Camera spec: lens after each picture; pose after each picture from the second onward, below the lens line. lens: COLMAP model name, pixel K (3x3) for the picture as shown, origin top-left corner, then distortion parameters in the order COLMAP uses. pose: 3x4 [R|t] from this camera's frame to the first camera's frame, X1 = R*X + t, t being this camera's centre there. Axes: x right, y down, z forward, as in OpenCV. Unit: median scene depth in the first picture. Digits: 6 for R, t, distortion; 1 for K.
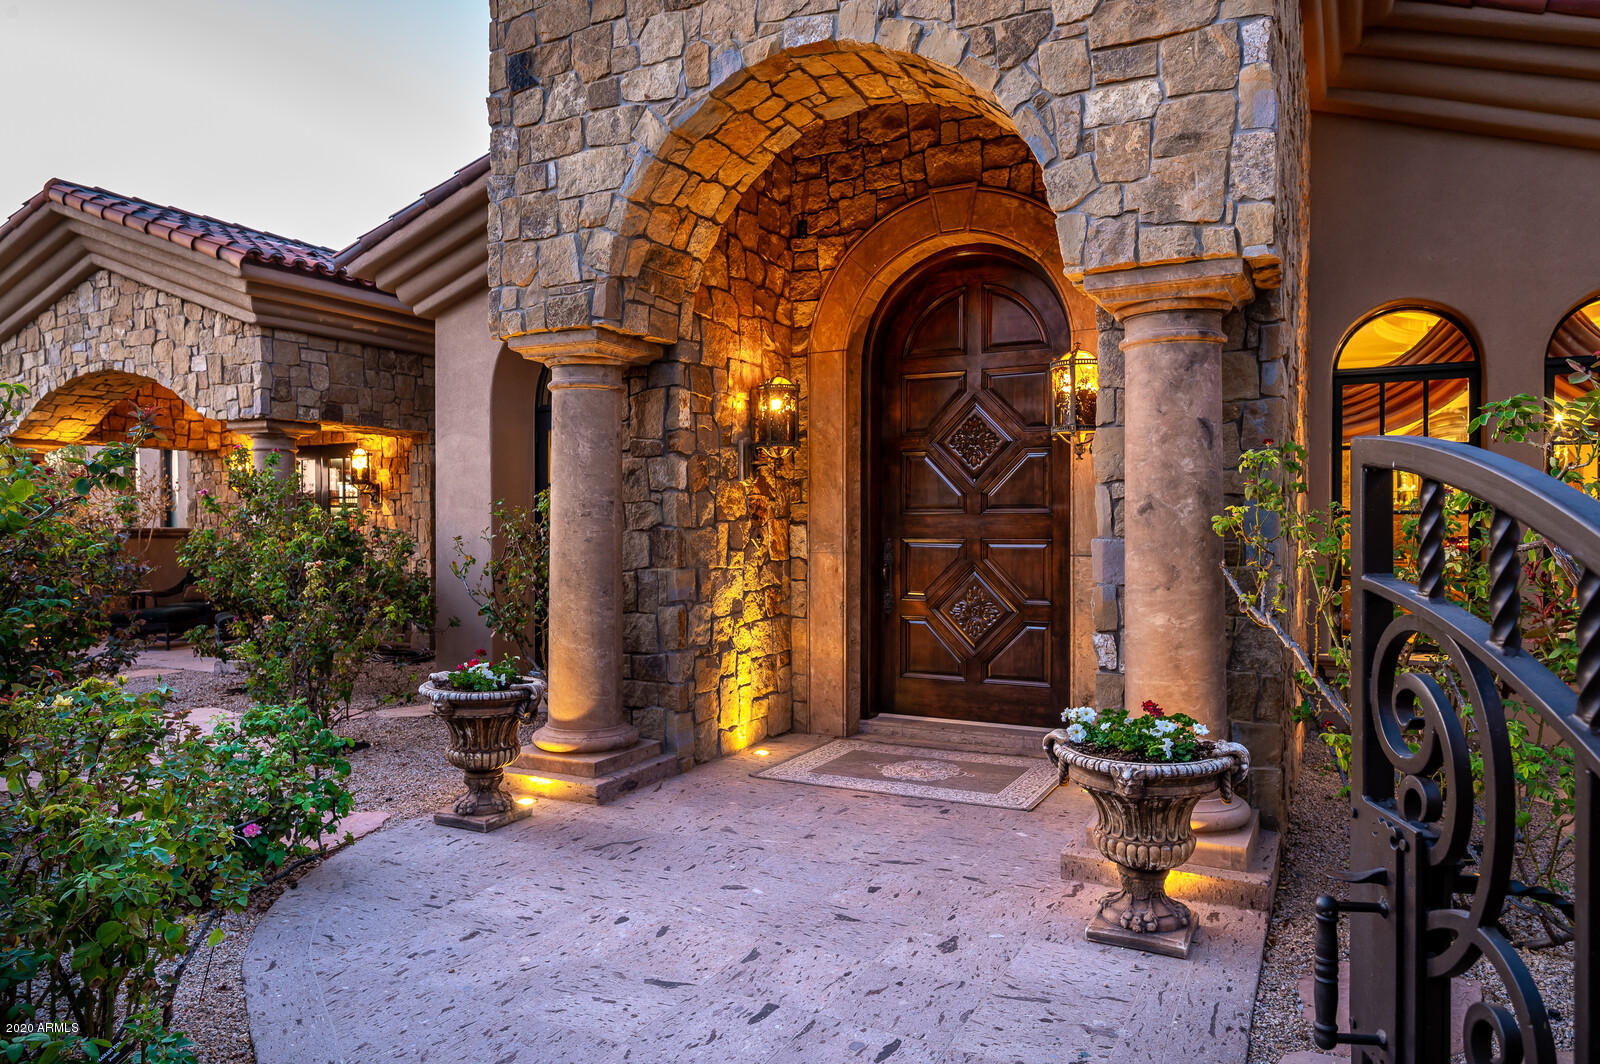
lens RADIAL K [[1059.3, 0, 803.4], [0, 1059.3, 533.8], [0, 0, 1]] dist [0.003808, -0.005602]
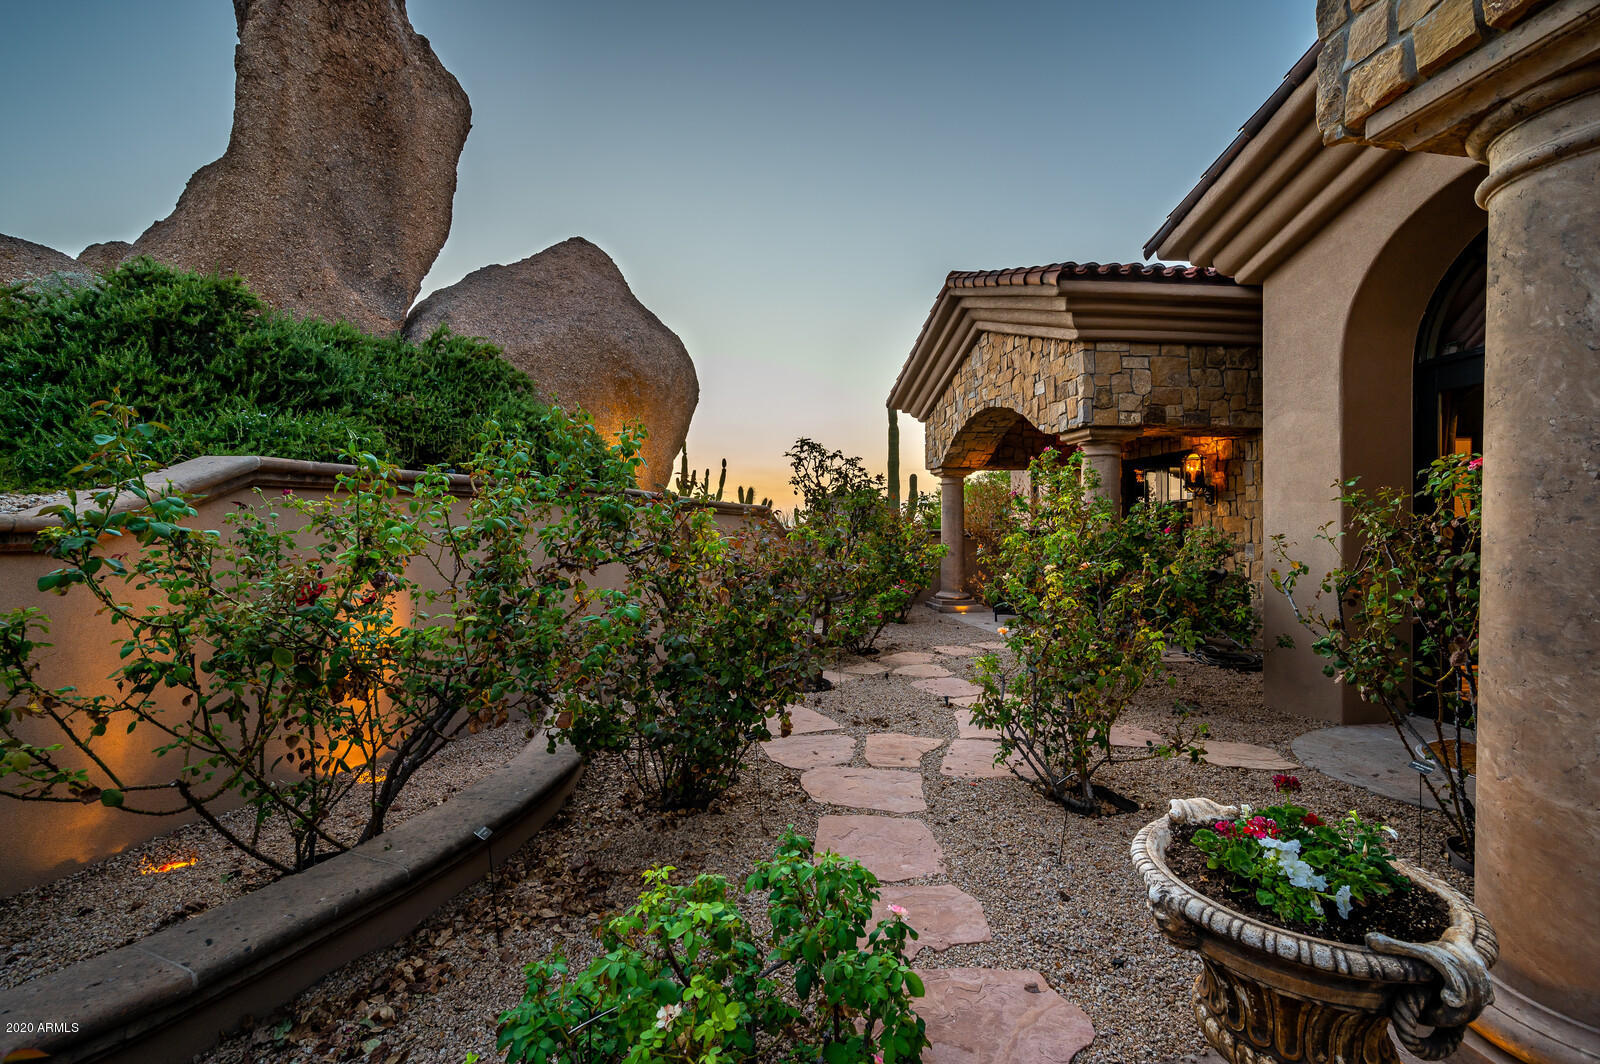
lens RADIAL K [[690.4, 0, 793.7], [0, 690.4, 531.9], [0, 0, 1]] dist [-0.000078, 0.000253]
pose [[0.566537, 0.001248, -0.824036, -0.127530], [-0.006468, 0.999975, -0.002933, 0.004041], [0.824011, 0.006992, 0.566530, 0.464496]]
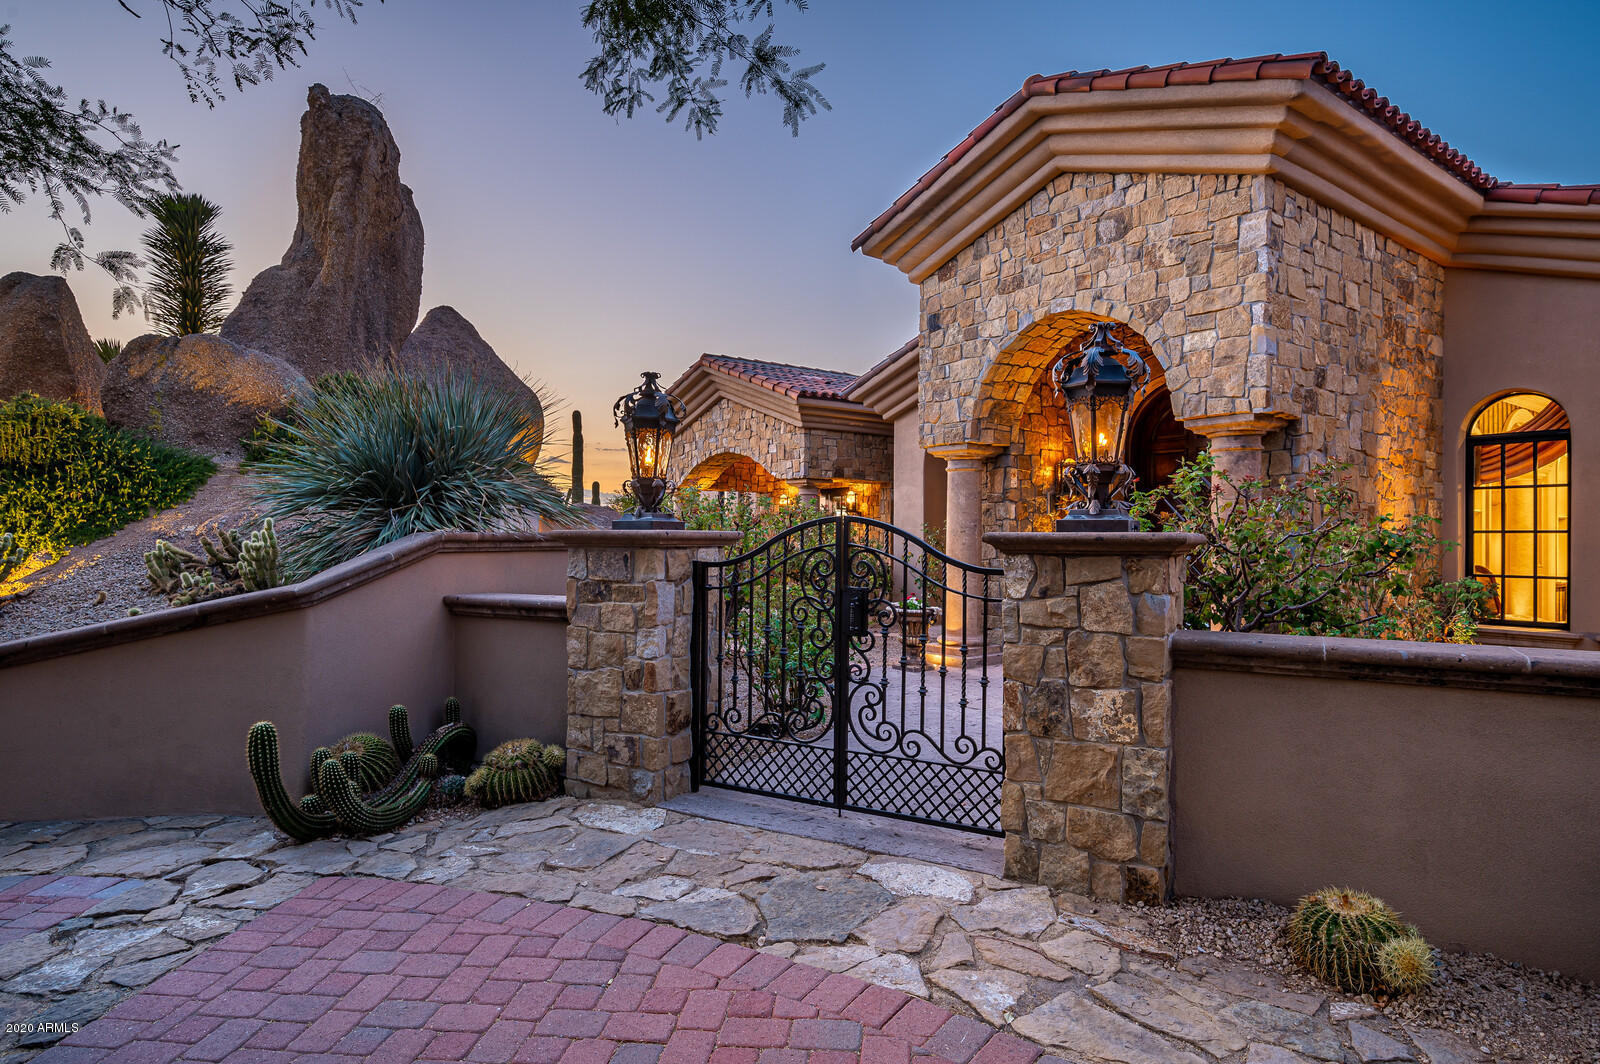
lens RADIAL K [[890.0, 0, 810.6], [0, 890.0, 528.7], [0, 0, 1]] dist [0.002670, -0.001219]
pose [[0.910376, 0.001771, -0.413778, 0.177626], [-0.009583, 0.999813, -0.016805, 0.005799], [0.413671, 0.019264, 0.910223, -0.514383]]
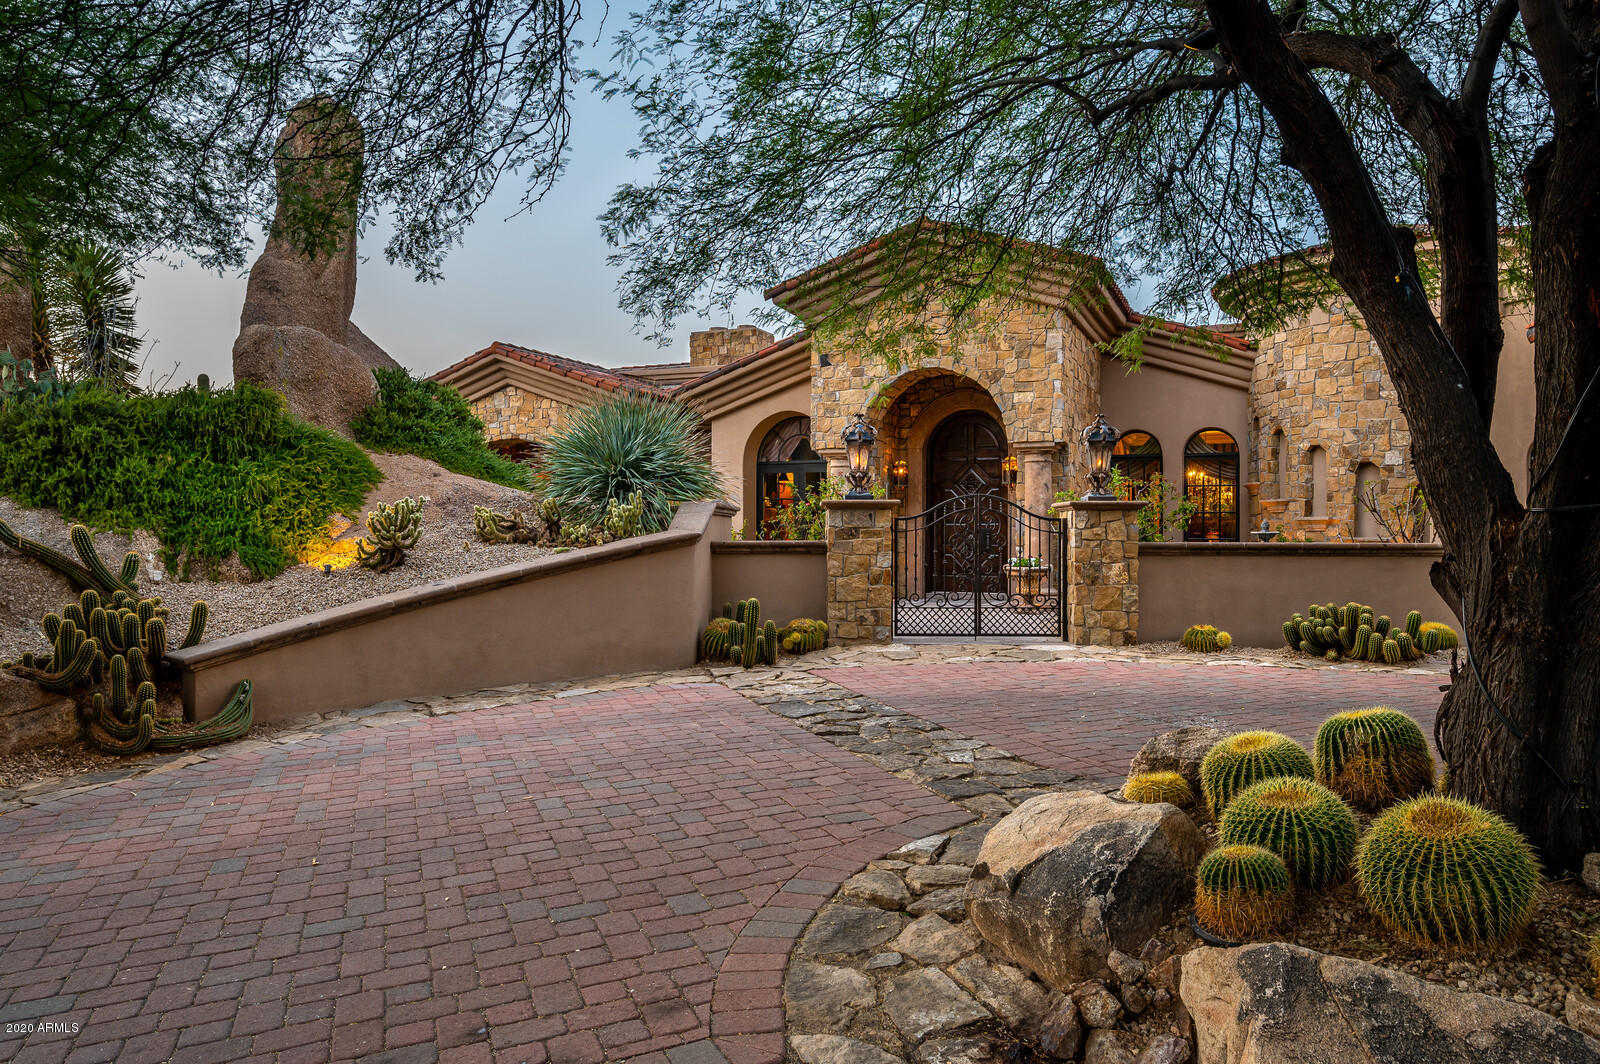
lens RADIAL K [[1030.0, 0, 845.0], [0, 1030.0, 531.4], [0, 0, 1]] dist [0.008880, -0.000587]
pose [[0.994879, 0.001839, 0.101053, -0.361695], [-0.000466, 0.999907, -0.013614, 0.056662], [-0.101069, 0.013497, 0.994788, -1.331563]]
